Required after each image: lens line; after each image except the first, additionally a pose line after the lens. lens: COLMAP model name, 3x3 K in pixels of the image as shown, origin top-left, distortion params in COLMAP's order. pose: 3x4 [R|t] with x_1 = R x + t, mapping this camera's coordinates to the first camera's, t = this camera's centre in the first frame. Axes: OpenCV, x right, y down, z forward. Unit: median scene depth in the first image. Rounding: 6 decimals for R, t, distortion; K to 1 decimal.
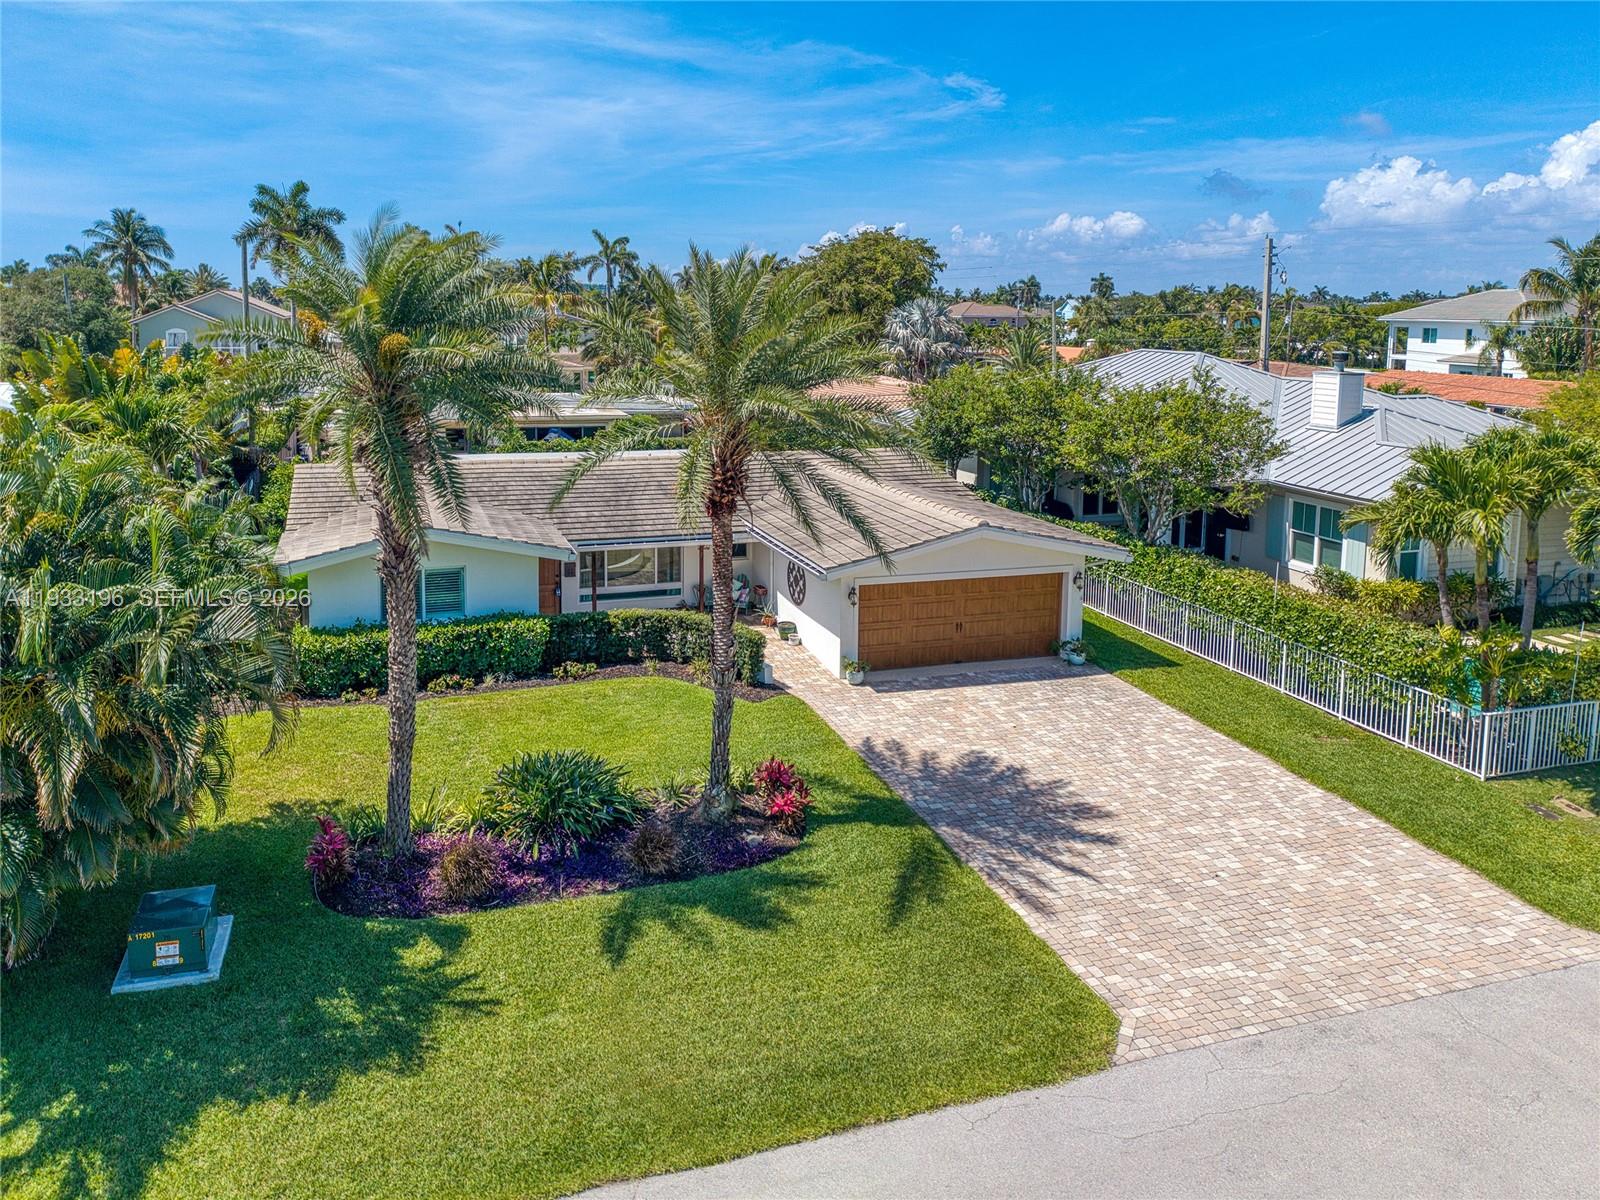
lens RADIAL K [[1162.3, 0, 766.7], [0, 1162.3, 550.7], [0, 0, 1]] dist [0.012826, 0.003872]
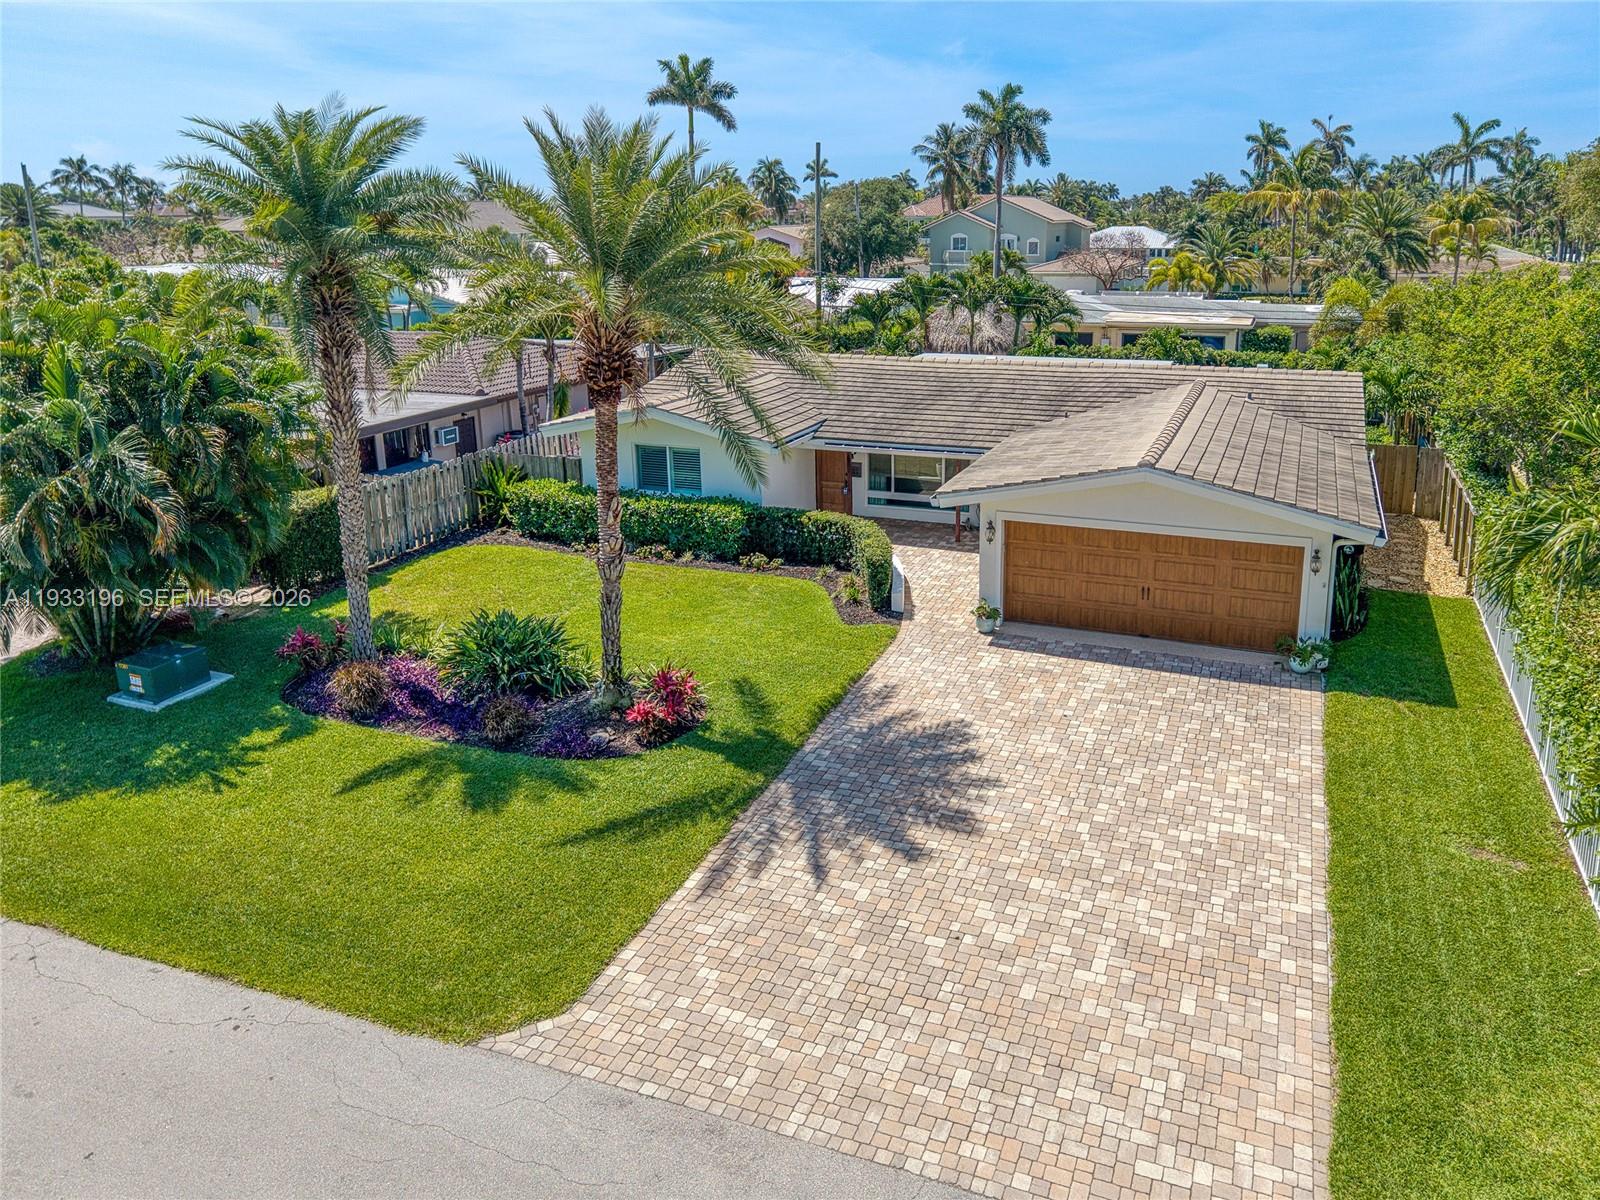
lens RADIAL K [[1129.5, 0, 850.5], [0, 1129.5, 593.1], [0, 0, 1]] dist [0.050373, -0.074906]
pose [[0.774234, 0.185344, -0.605152, 0.683252], [-0.114495, 0.981400, 0.154096, -0.044028], [0.622457, -0.050019, 0.781054, 0.361285]]
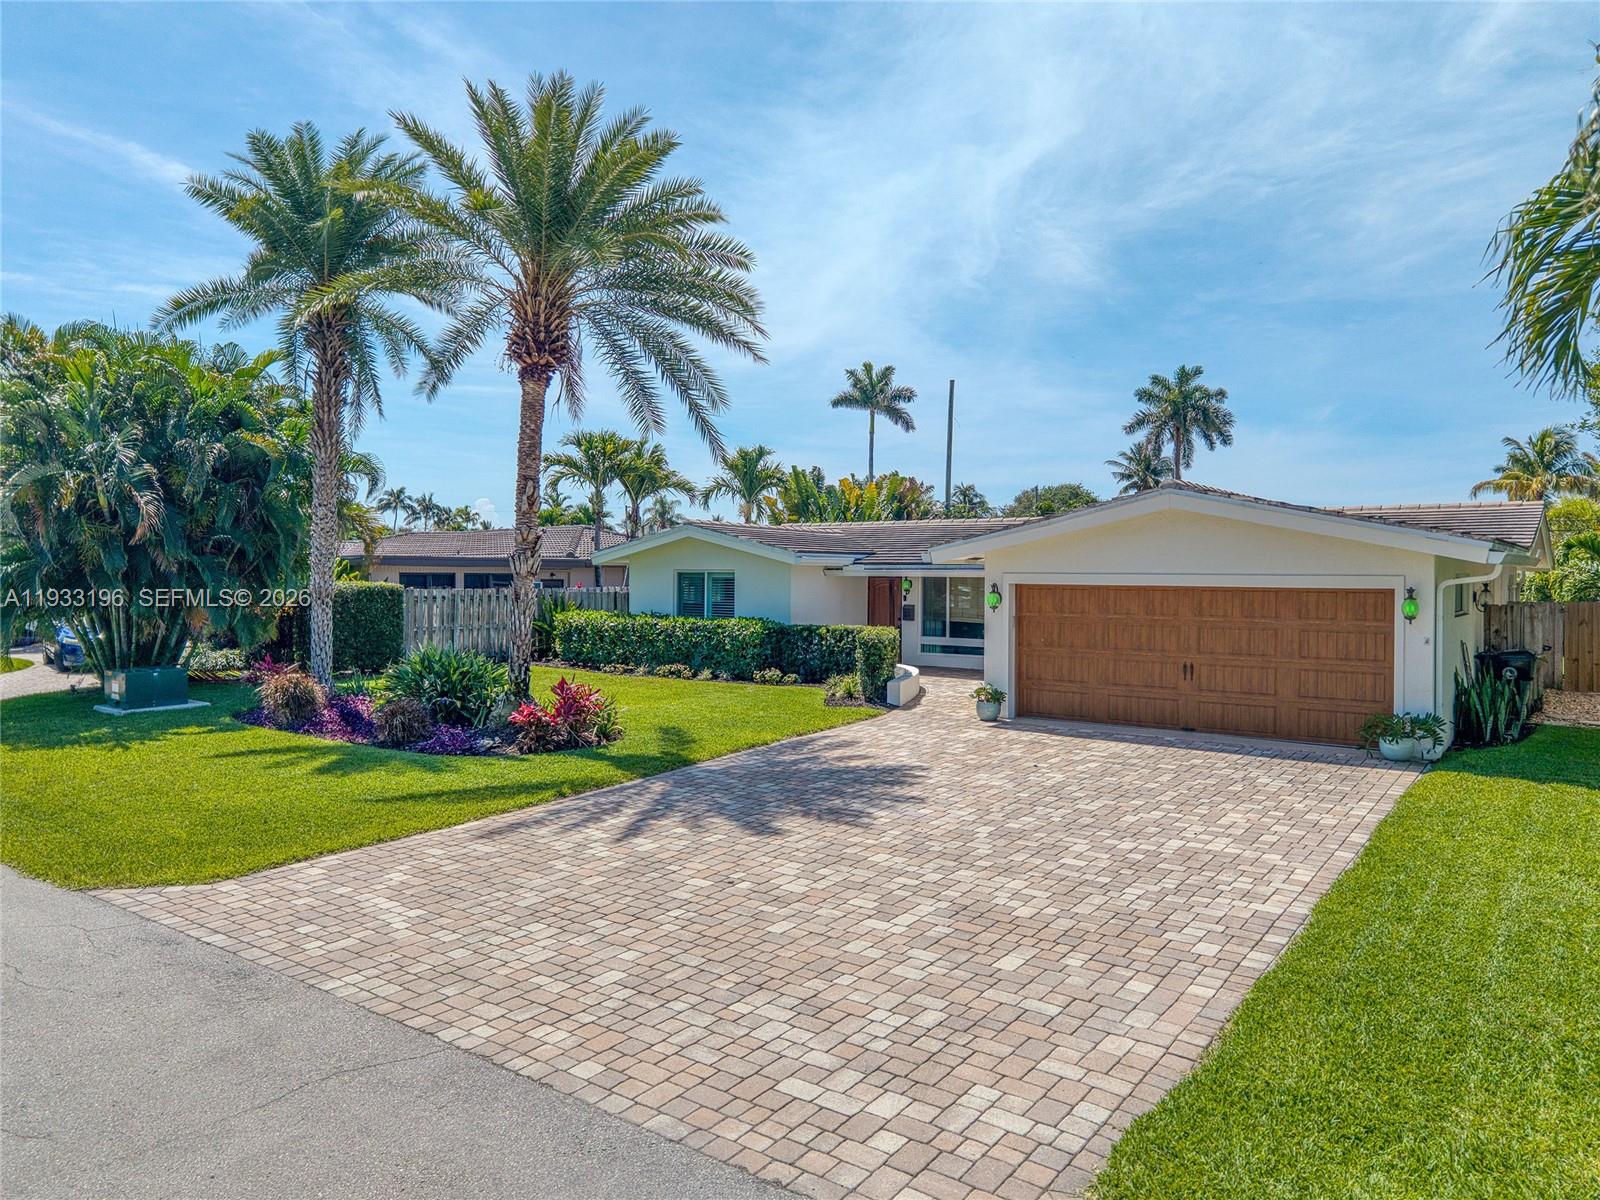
lens RADIAL K [[1097.0, 0, 736.0], [0, 1097.0, 677.9], [0, 0, 1]] dist [0.011884, -0.000907]
pose [[0.555023, 0.069388, -0.828936, 0.749082], [-0.167580, 0.985410, -0.029720, 0.183980], [0.814780, 0.155408, 0.558553, 0.646659]]
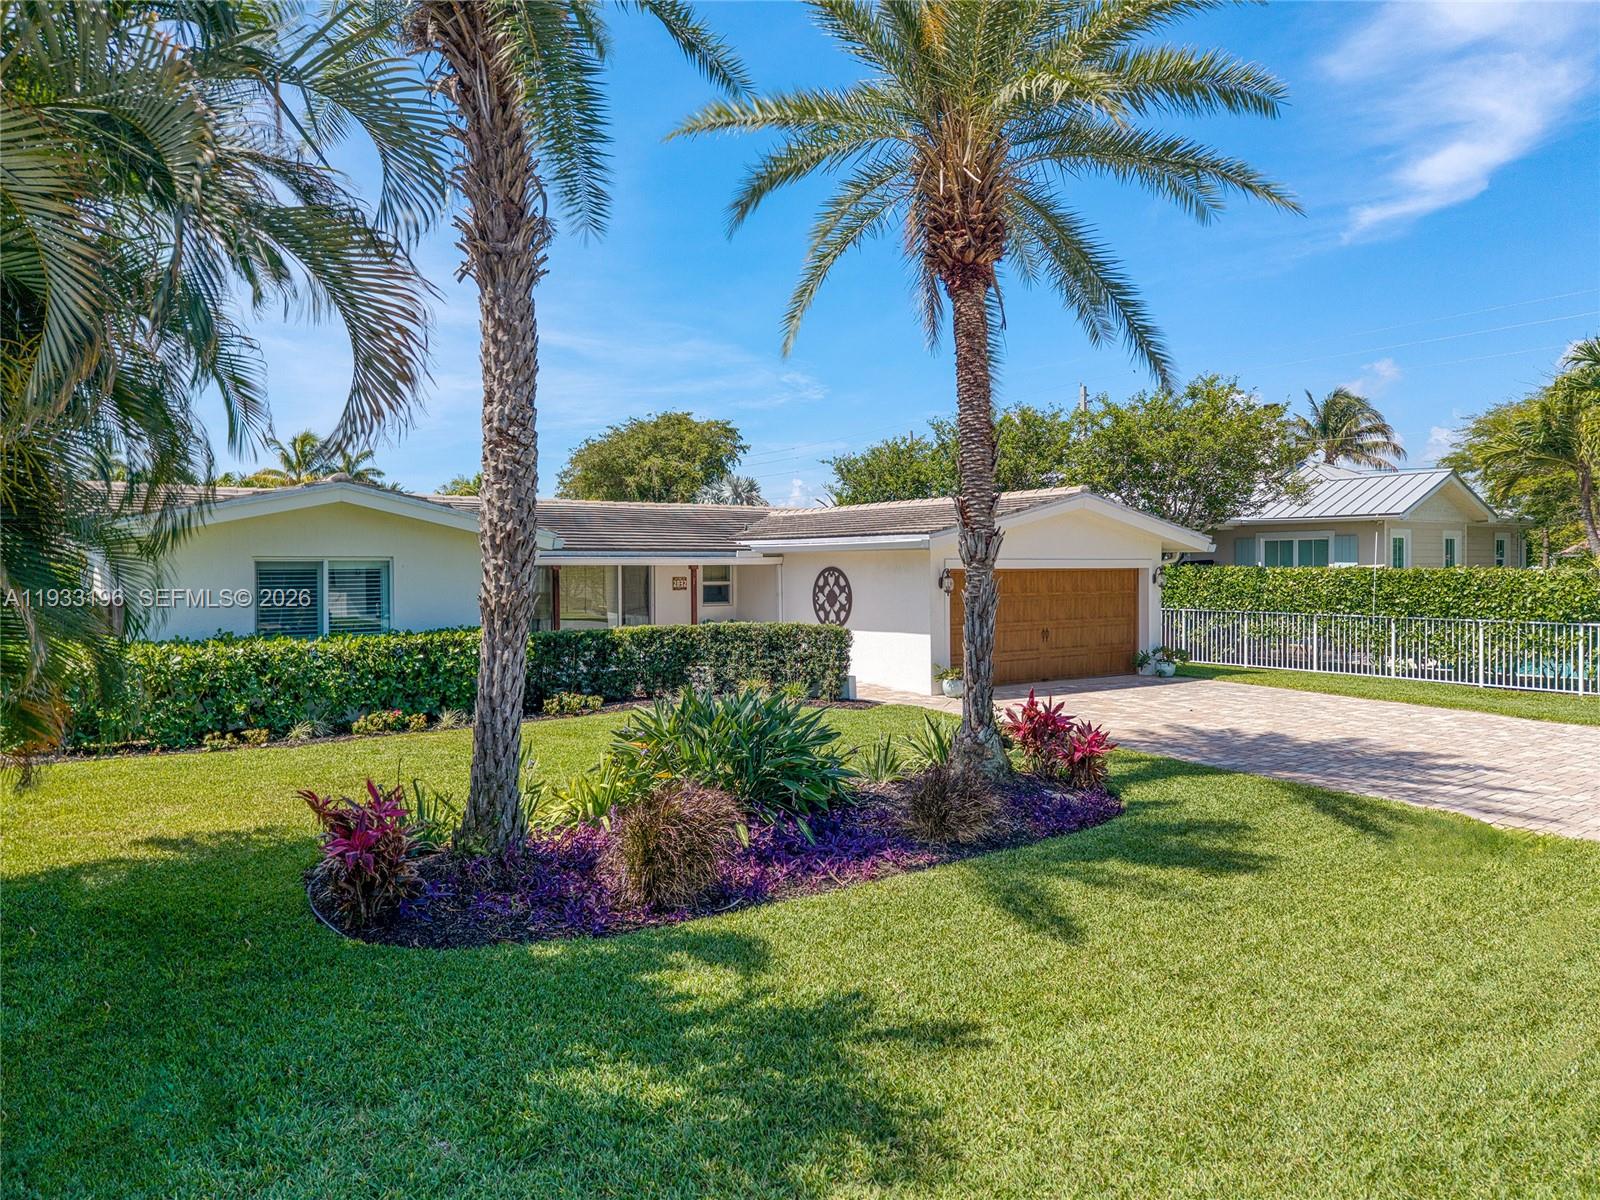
lens RADIAL K [[1103.1, 0, 873.0], [0, 1103.1, 603.8], [0, 0, 1]] dist [-0.000010, -0.000587]
pose [[0.943138, -0.032317, 0.330827, -0.286007], [0.089818, 0.983018, -0.160029, 0.222391], [-0.320037, 0.180644, 0.930024, 0.451152]]
